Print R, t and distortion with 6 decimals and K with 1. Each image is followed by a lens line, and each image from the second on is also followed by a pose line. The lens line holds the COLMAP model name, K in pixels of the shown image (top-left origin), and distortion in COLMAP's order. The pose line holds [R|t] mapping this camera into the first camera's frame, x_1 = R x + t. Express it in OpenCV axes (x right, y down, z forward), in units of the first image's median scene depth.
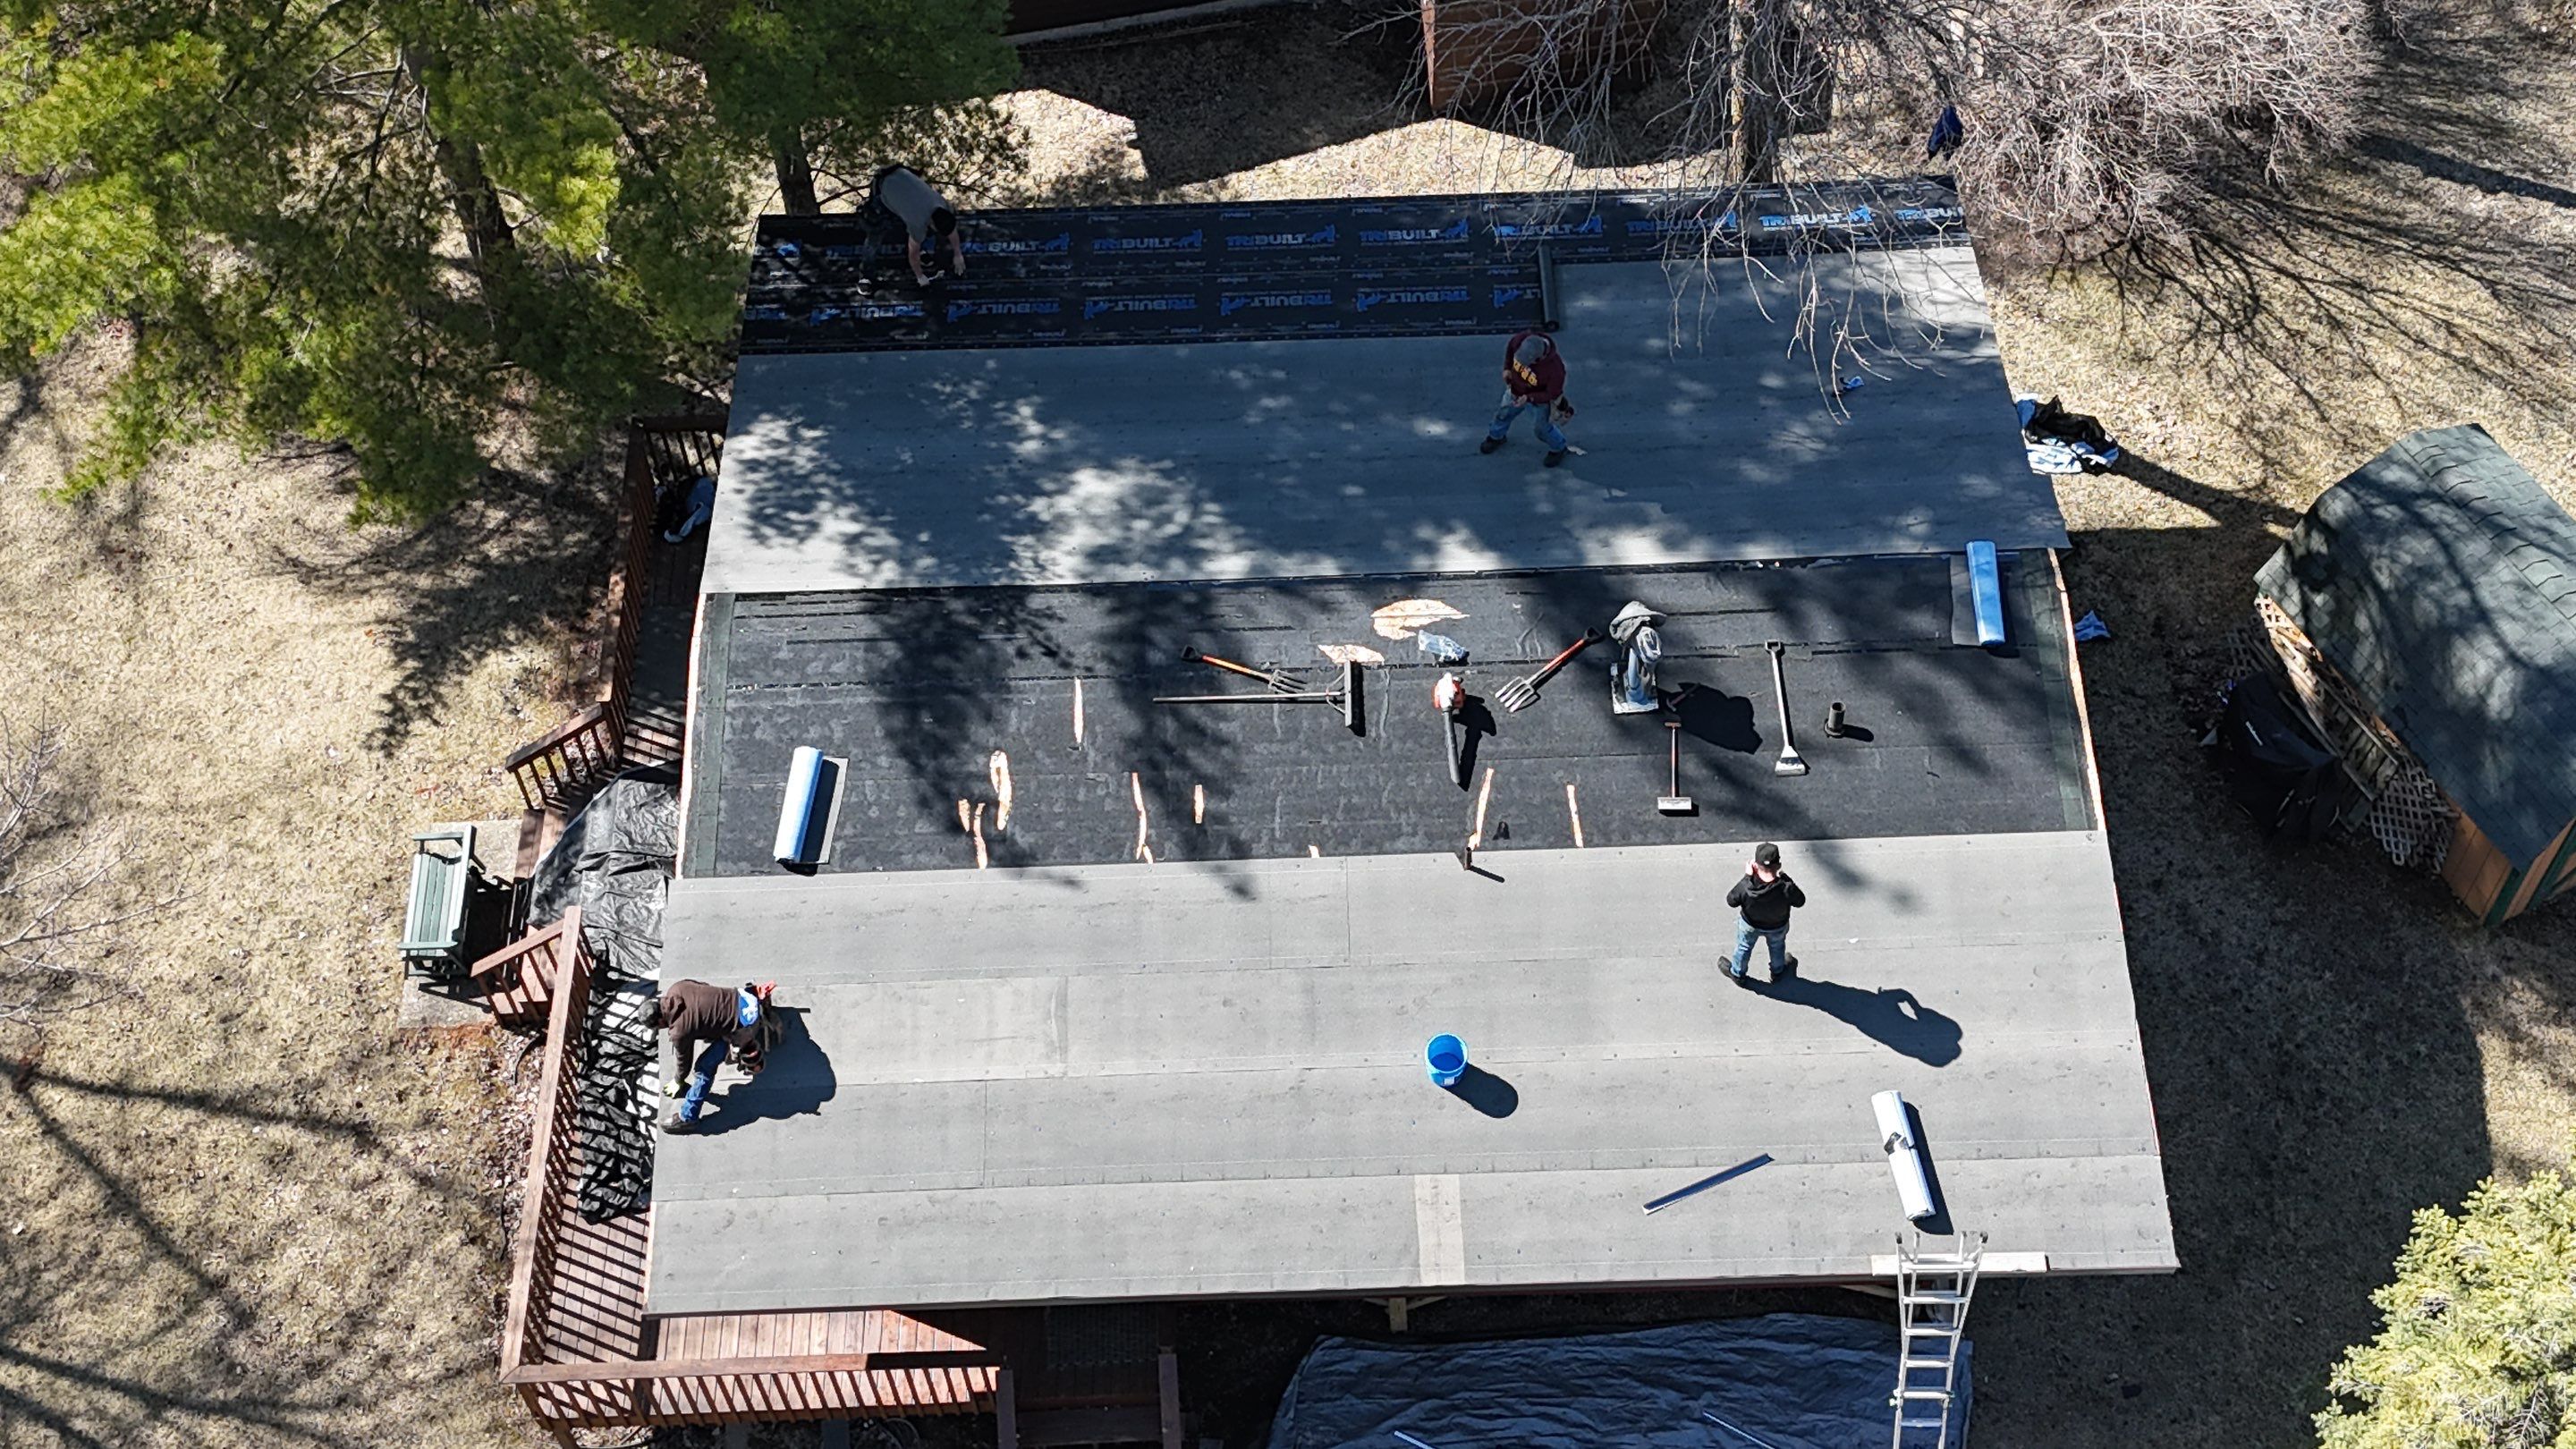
lens RADIAL K [[3023.8, 0, 1300.1], [0, 3023.8, 718.0], [0, 0, 1]] dist [0.070825, 0.000000]
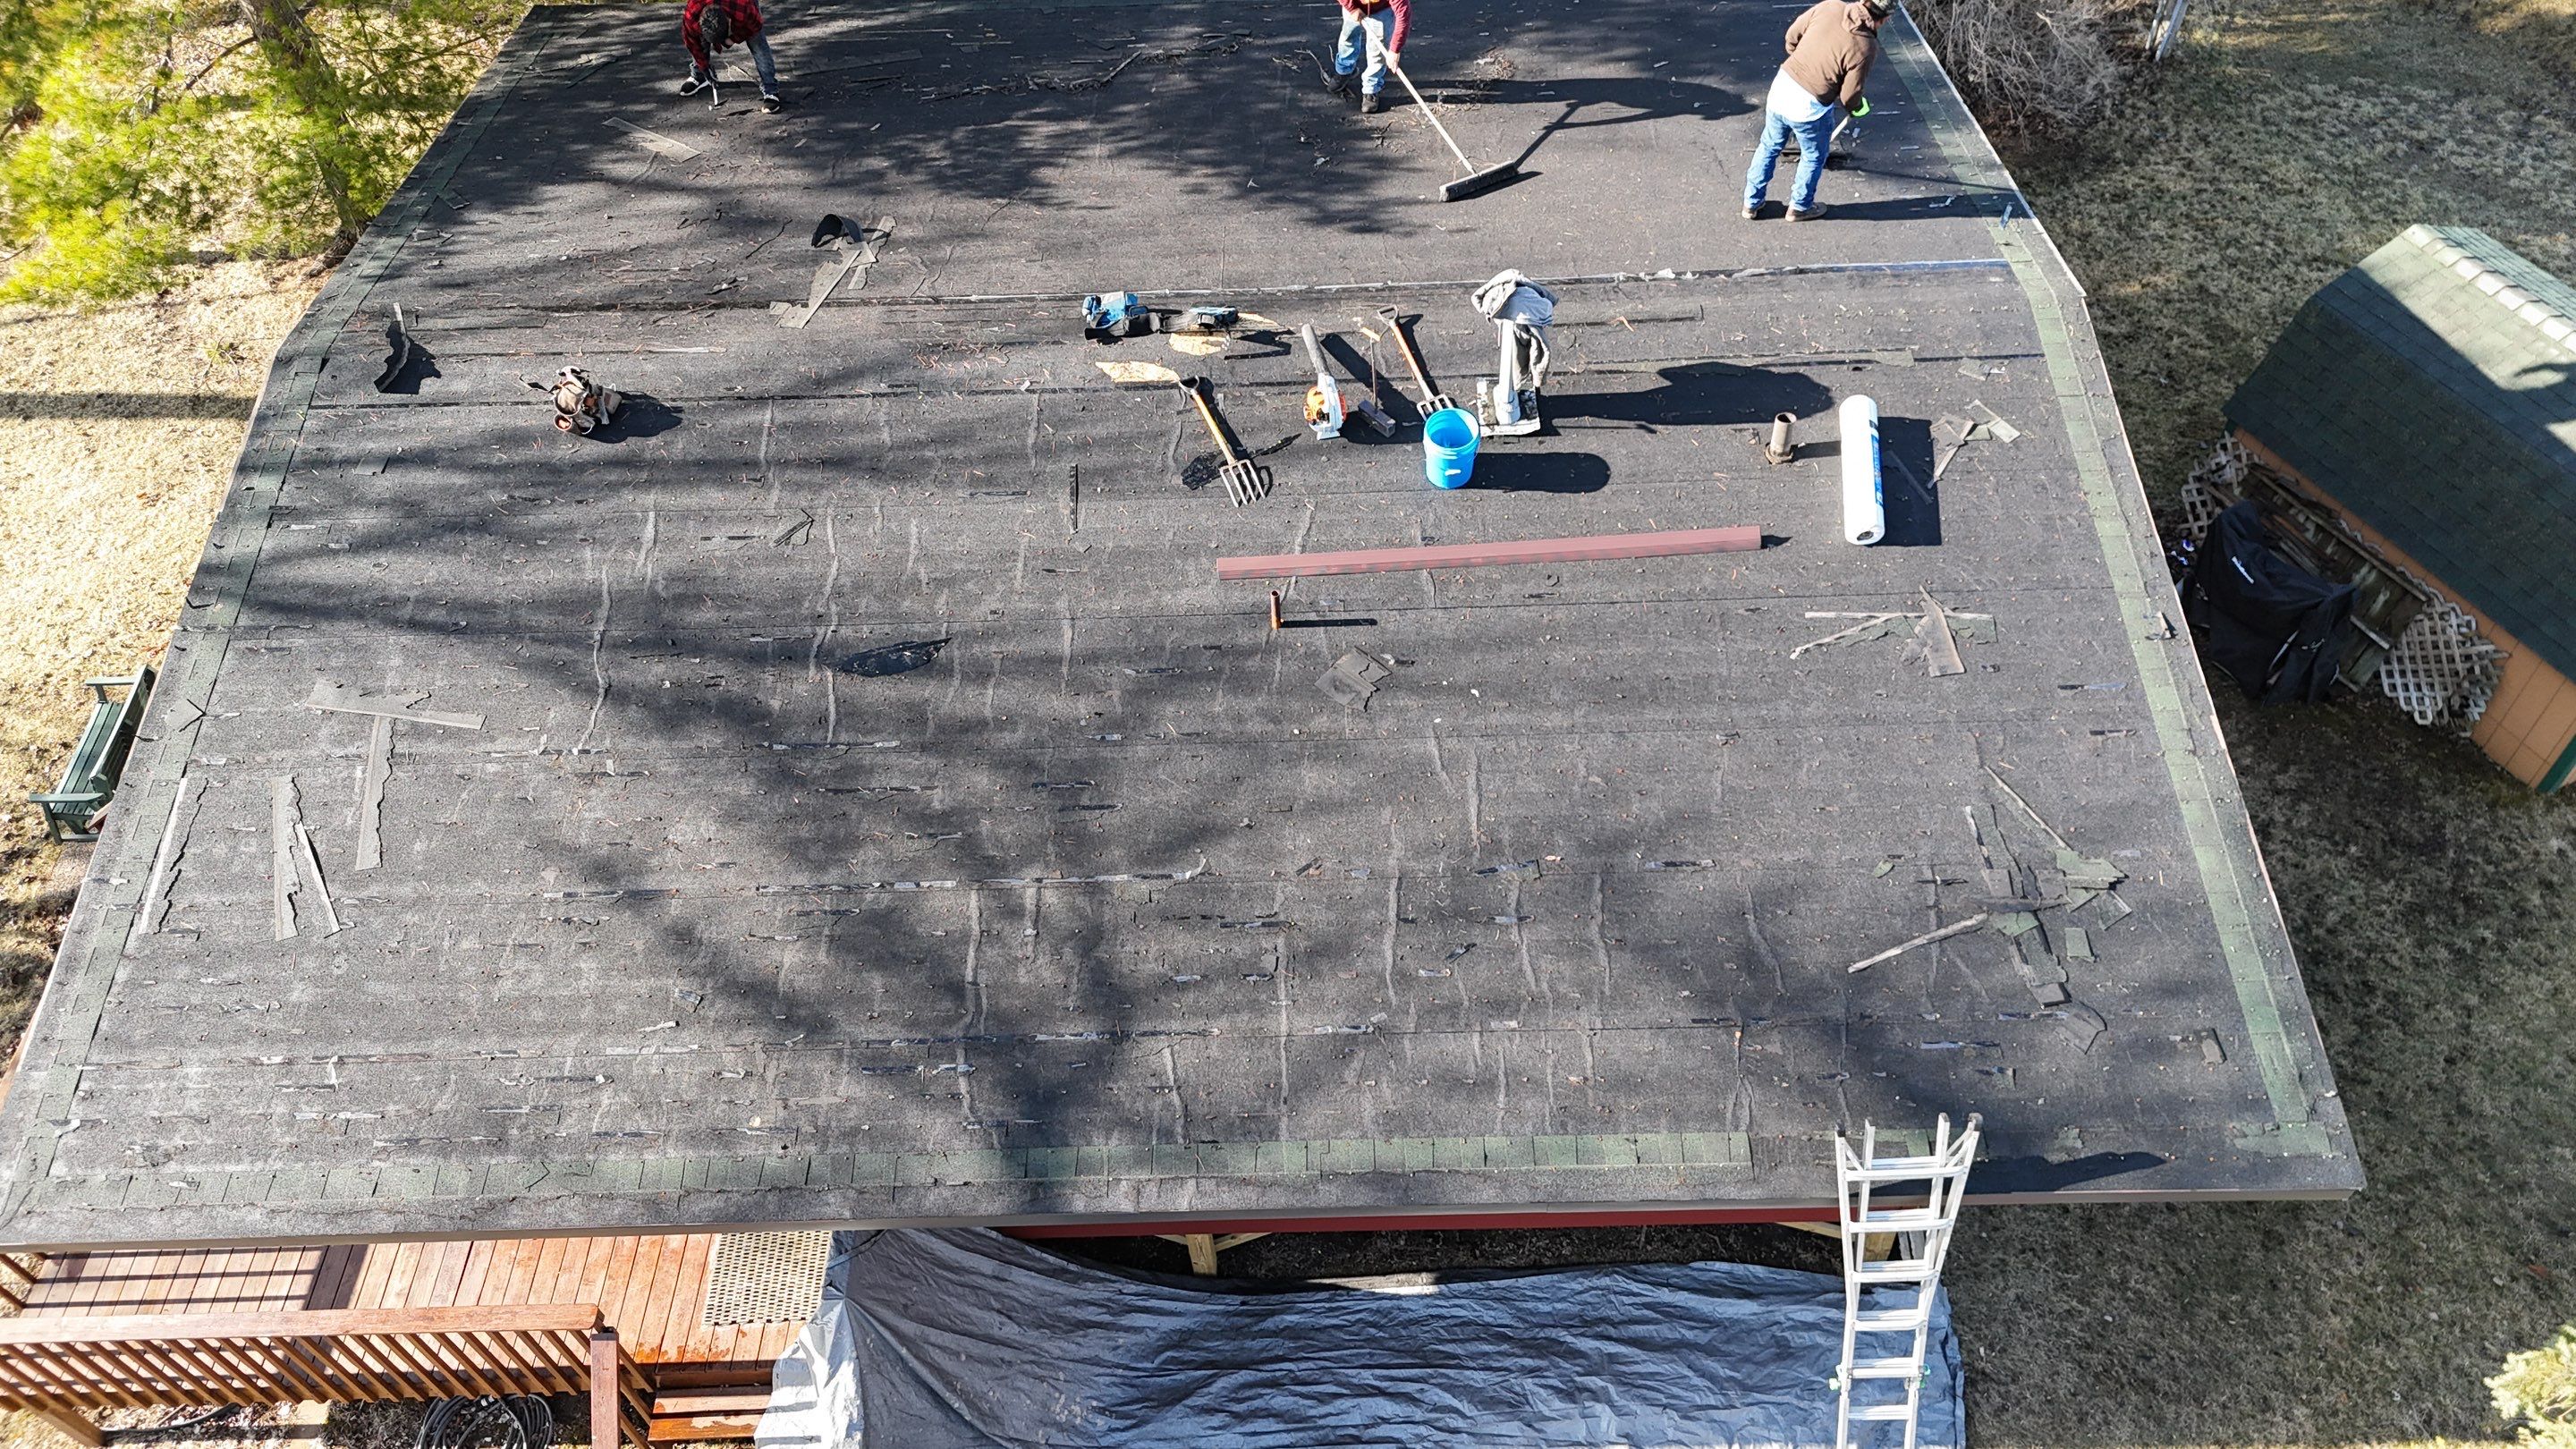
lens RADIAL K [[1884.6, 0, 1290.4], [0, 1884.6, 723.3], [0, 0, 1]] dist [0.073153, -0.067760]
pose [[0.999851, 0.005175, -0.016490, 0.061874], [-0.006531, 0.996503, -0.083296, 0.102696], [0.016002, 0.083392, 0.996388, 0.512484]]
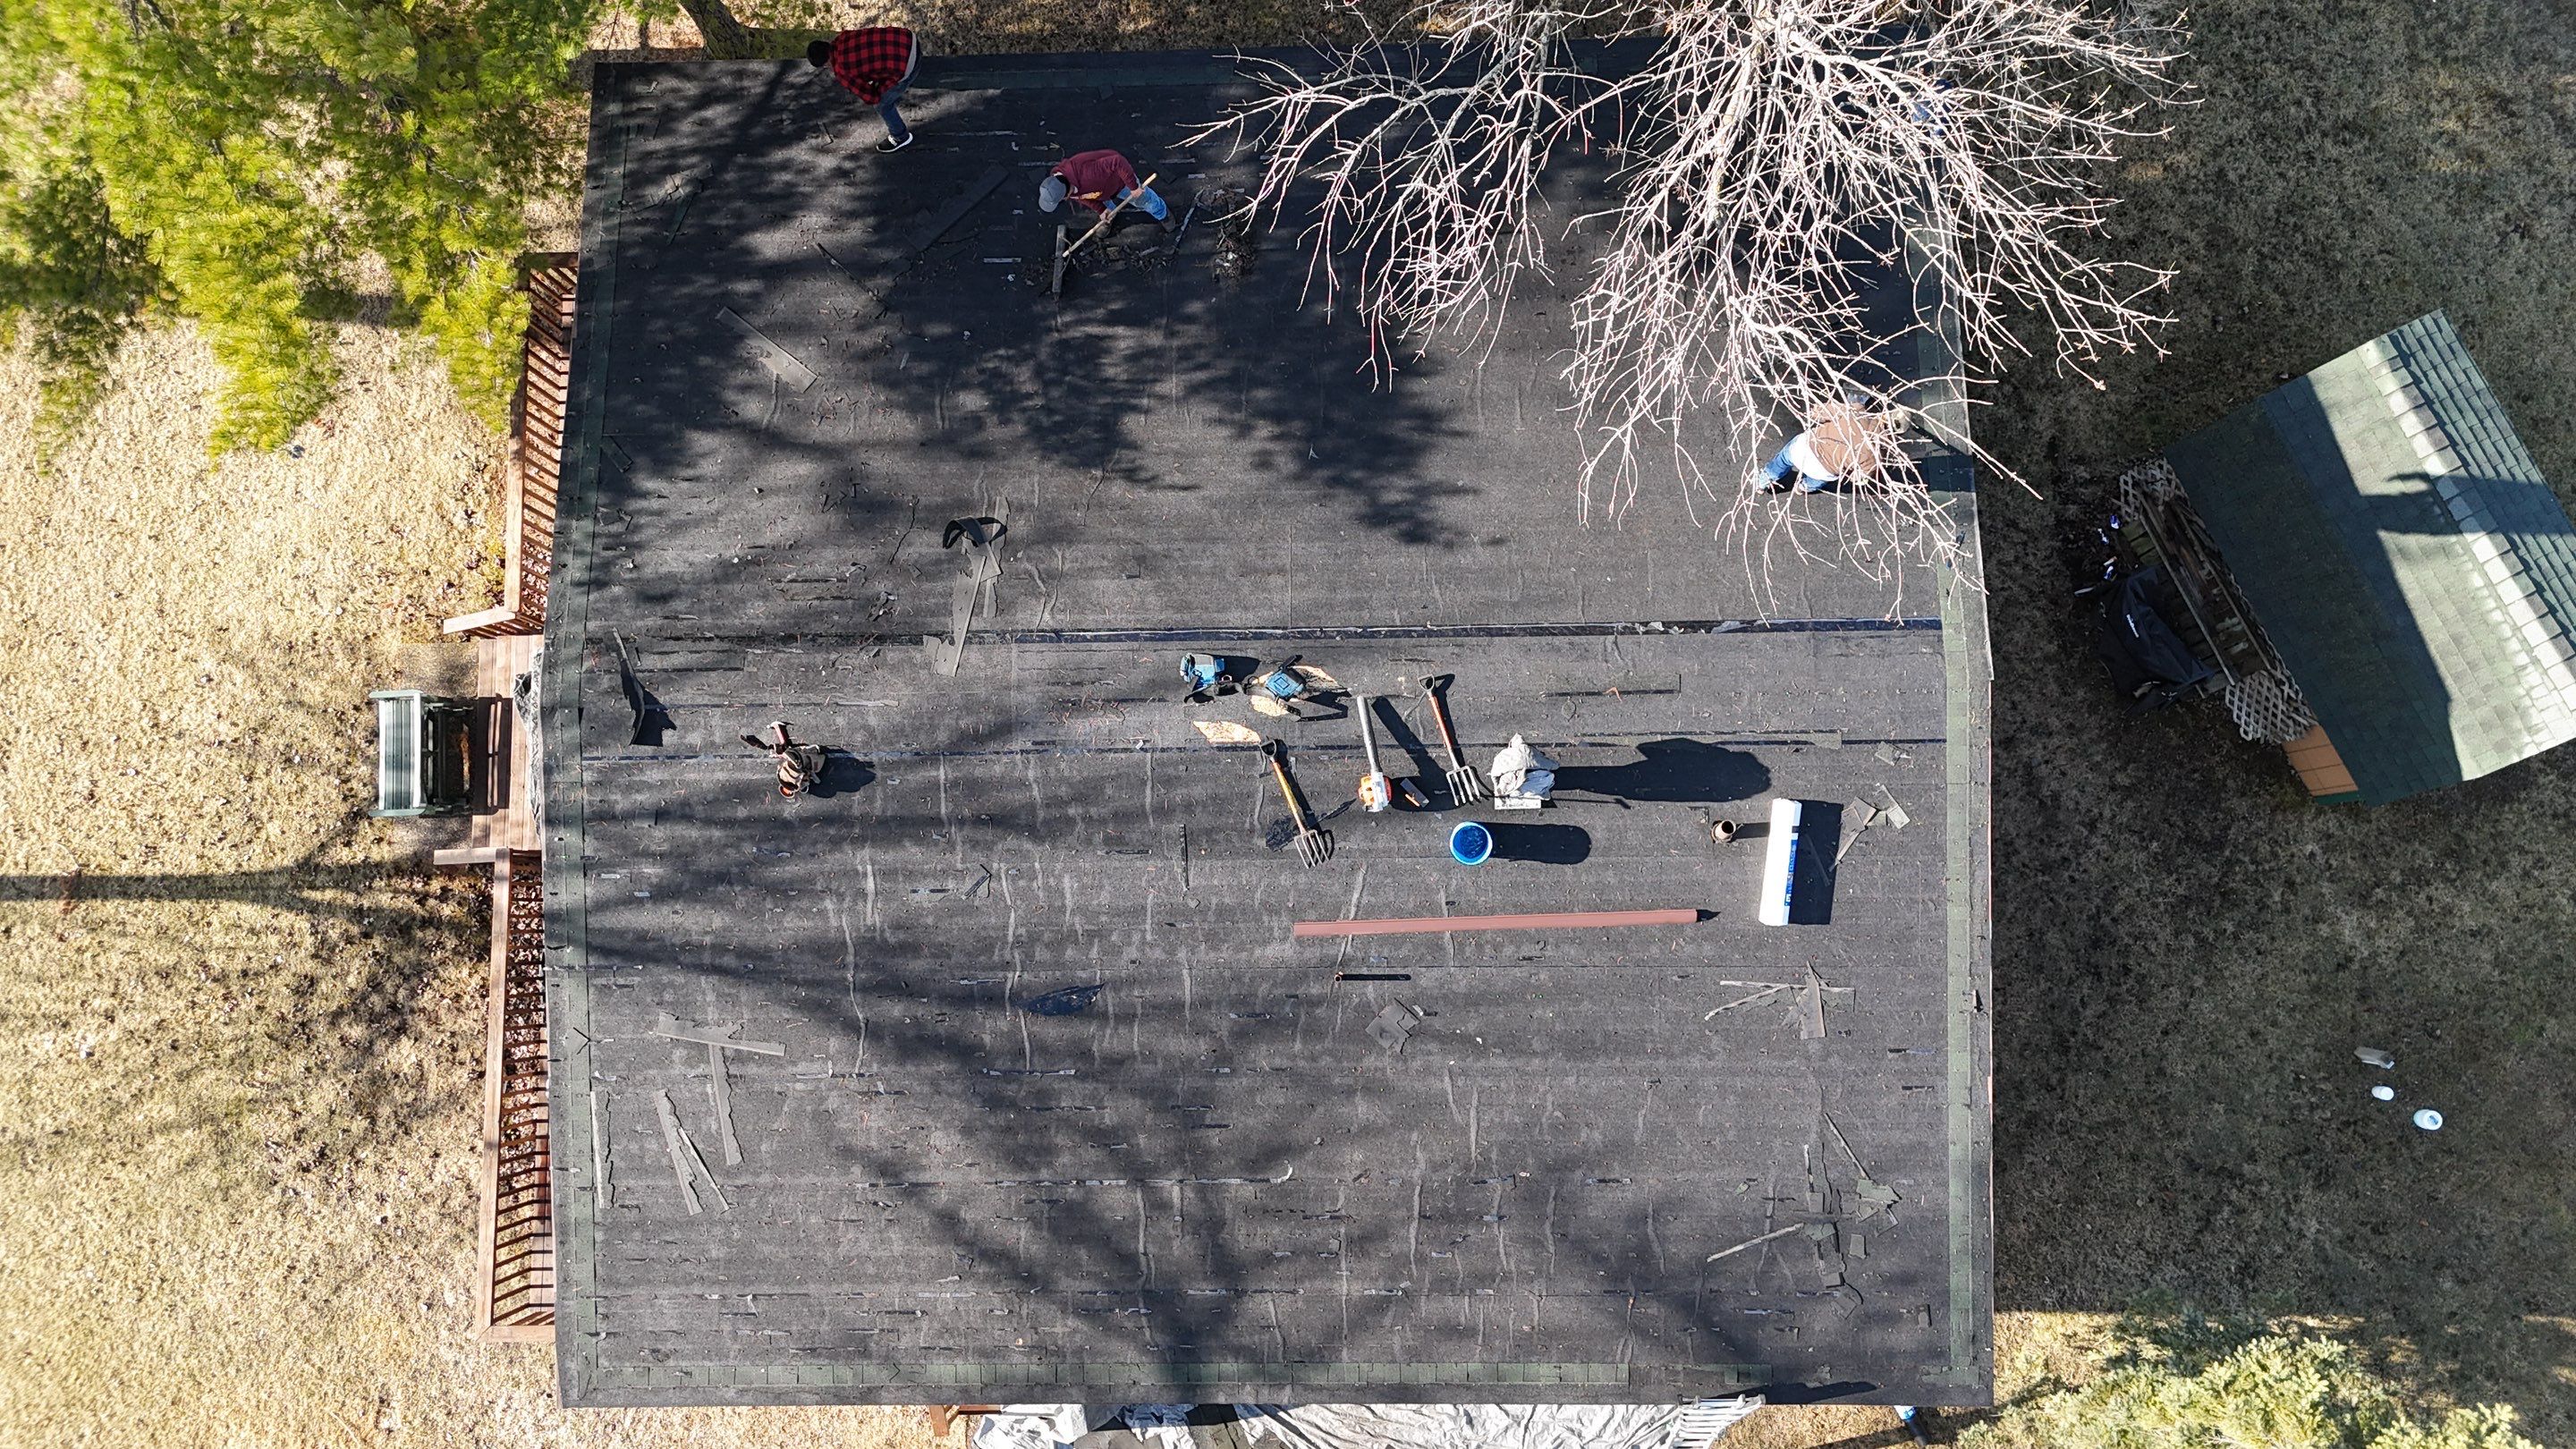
lens RADIAL K [[1884.6, 0, 1292.6], [0, 1884.6, 716.8], [0, 0, 1]] dist [0.073153, -0.067760]
pose [[0.999780, 0.011704, -0.017394, 0.046860], [-0.001679, 0.871697, 0.490042, -0.308105], [0.020898, -0.489905, 0.871525, 0.461420]]
